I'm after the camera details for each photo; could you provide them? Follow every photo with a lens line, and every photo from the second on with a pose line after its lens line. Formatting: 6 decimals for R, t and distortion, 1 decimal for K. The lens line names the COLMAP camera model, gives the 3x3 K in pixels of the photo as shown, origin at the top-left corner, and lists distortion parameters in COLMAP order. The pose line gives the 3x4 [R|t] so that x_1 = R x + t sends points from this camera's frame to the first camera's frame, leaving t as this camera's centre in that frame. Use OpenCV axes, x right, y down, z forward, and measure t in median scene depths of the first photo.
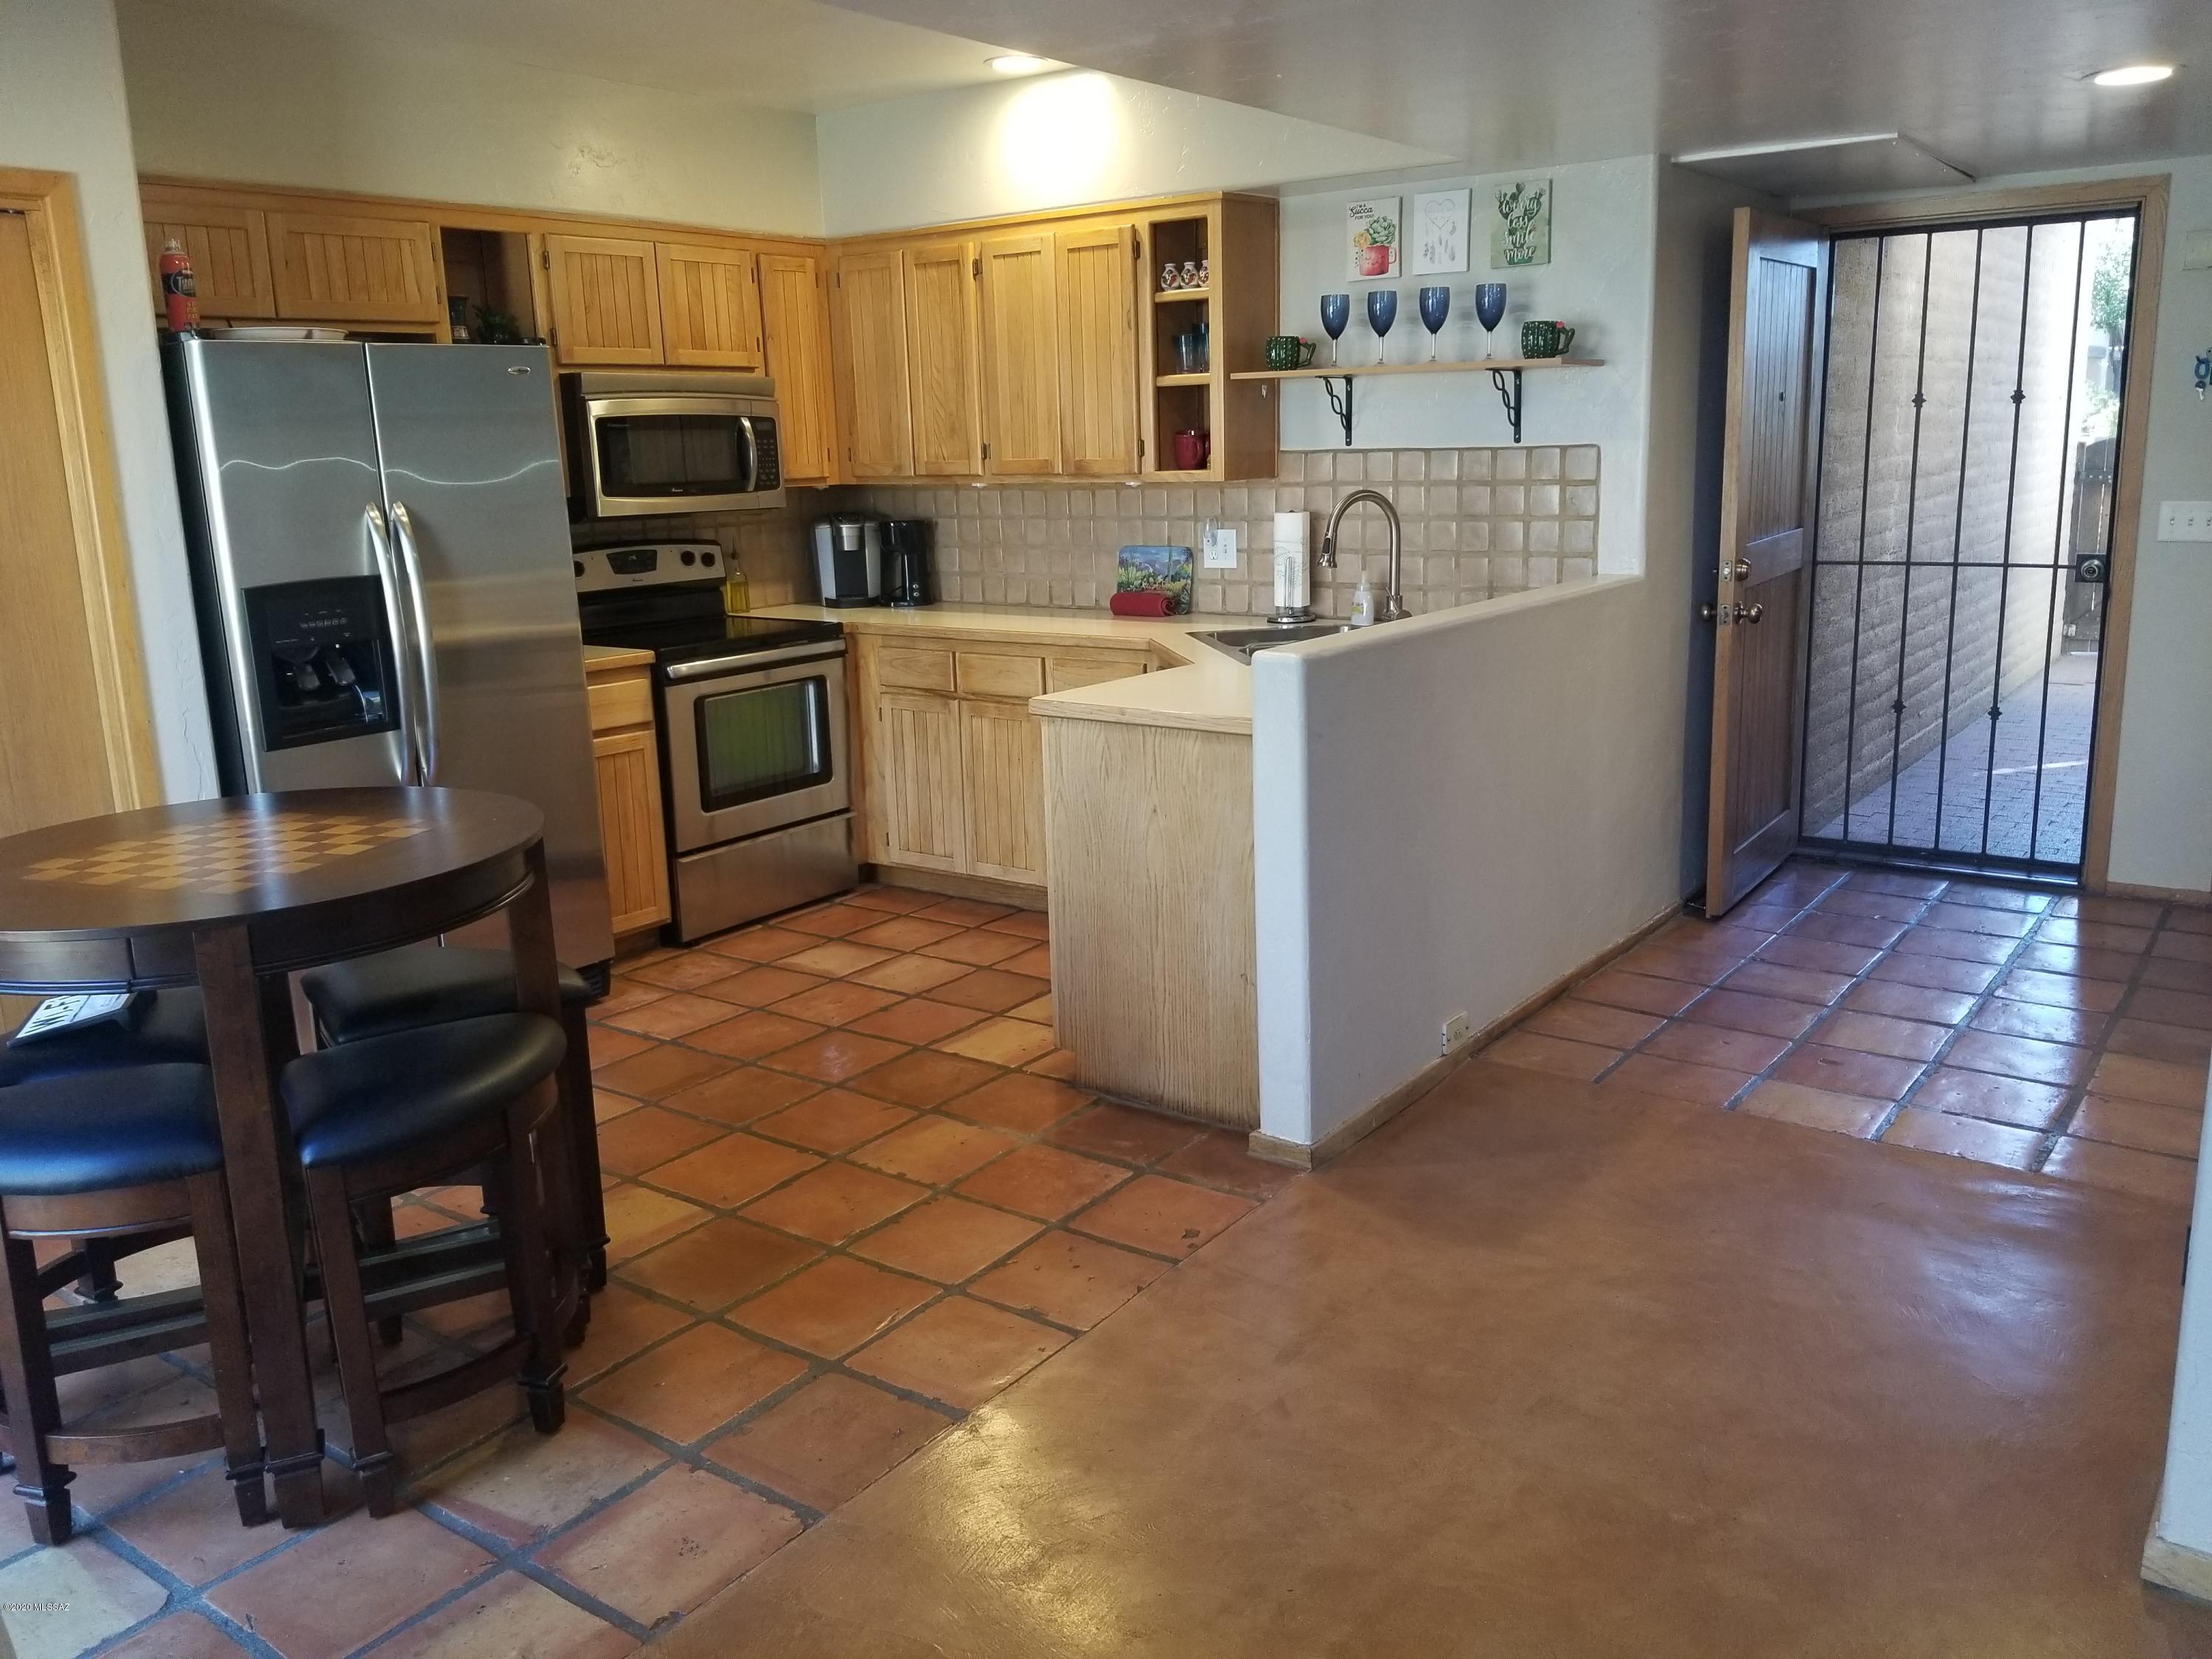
lens RADIAL K [[1723.4, 0, 1116.6], [0, 1723.4, 809.7], [0, 0, 1]] dist [0.064111, -0.106860]
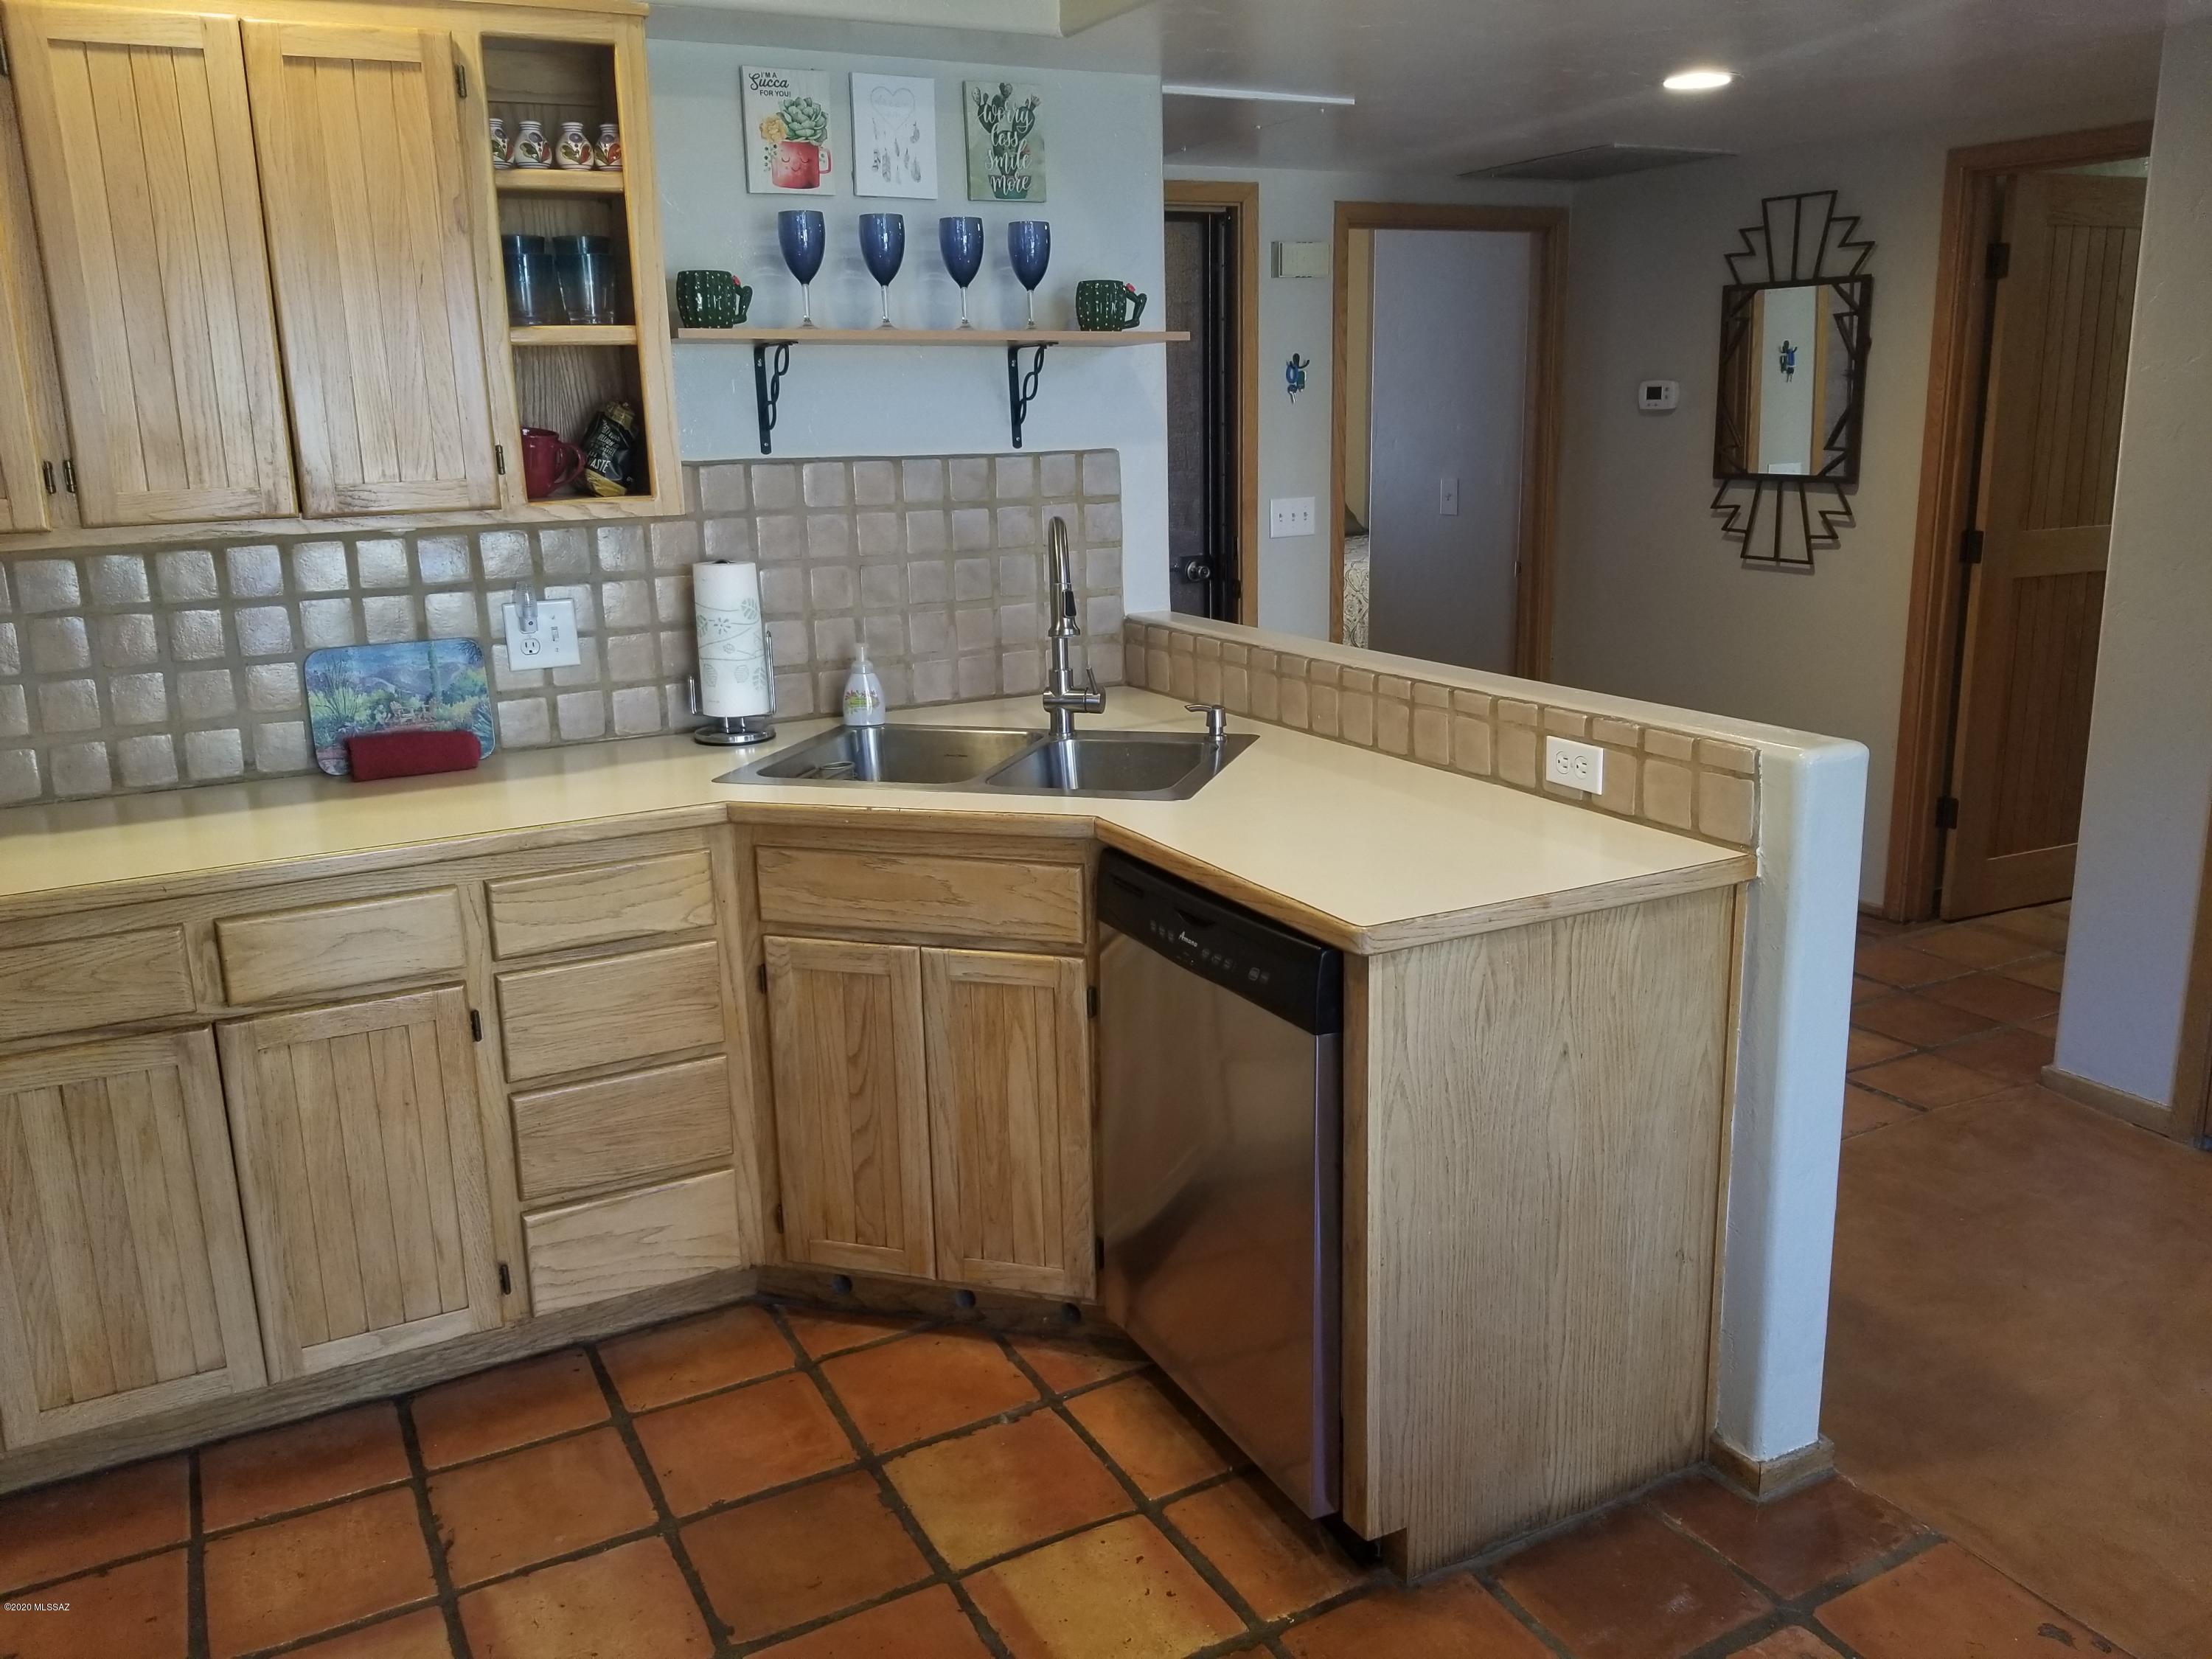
lens RADIAL K [[1723.4, 0, 1115.1], [0, 1723.4, 807.1], [0, 0, 1]] dist [0.064111, -0.106860]
pose [[0.440305, -0.190750, 0.877352, -0.400887], [0.203139, 0.972997, 0.109598, -0.129582], [-0.874566, 0.129968, 0.467164, 0.615667]]
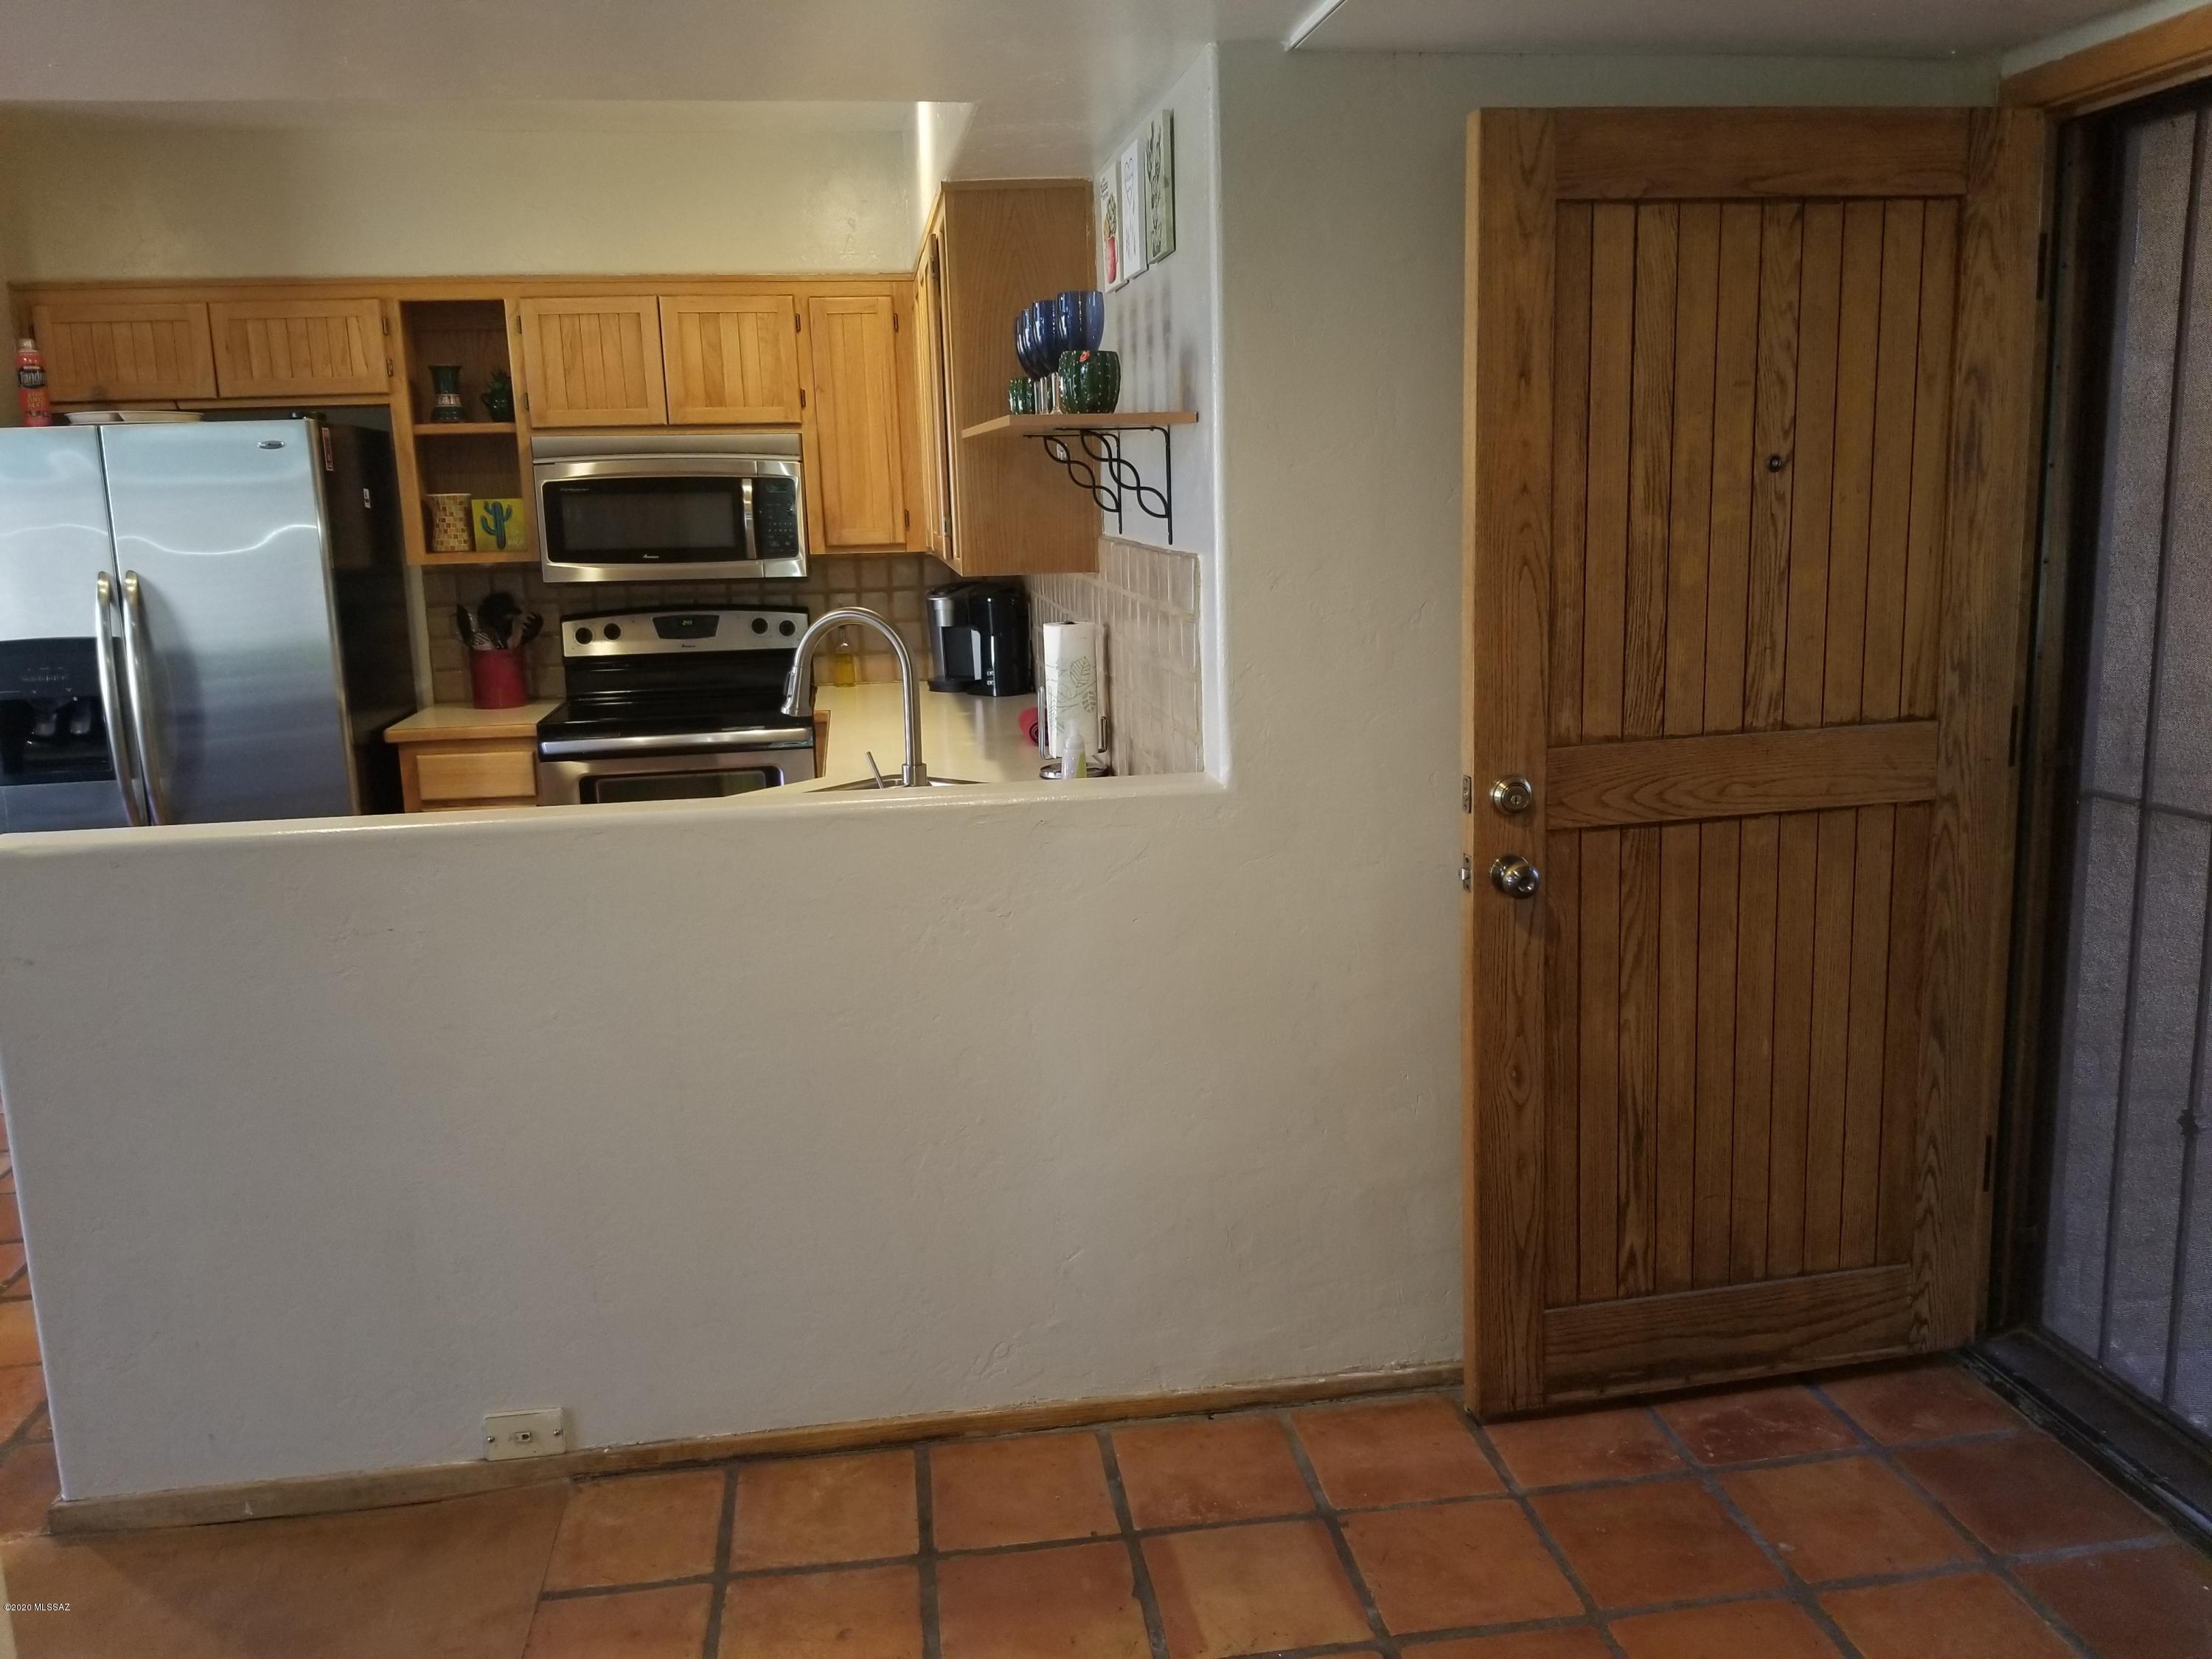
lens RADIAL K [[1723.4, 0, 1123.6], [0, 1723.4, 816.1], [0, 0, 1]] dist [0.064111, -0.106860]
pose [[0.703683, 0.145652, -0.695425, 0.631780], [-0.145519, 0.987559, 0.059590, -0.144092], [0.695453, 0.059265, 0.716124, 0.530387]]
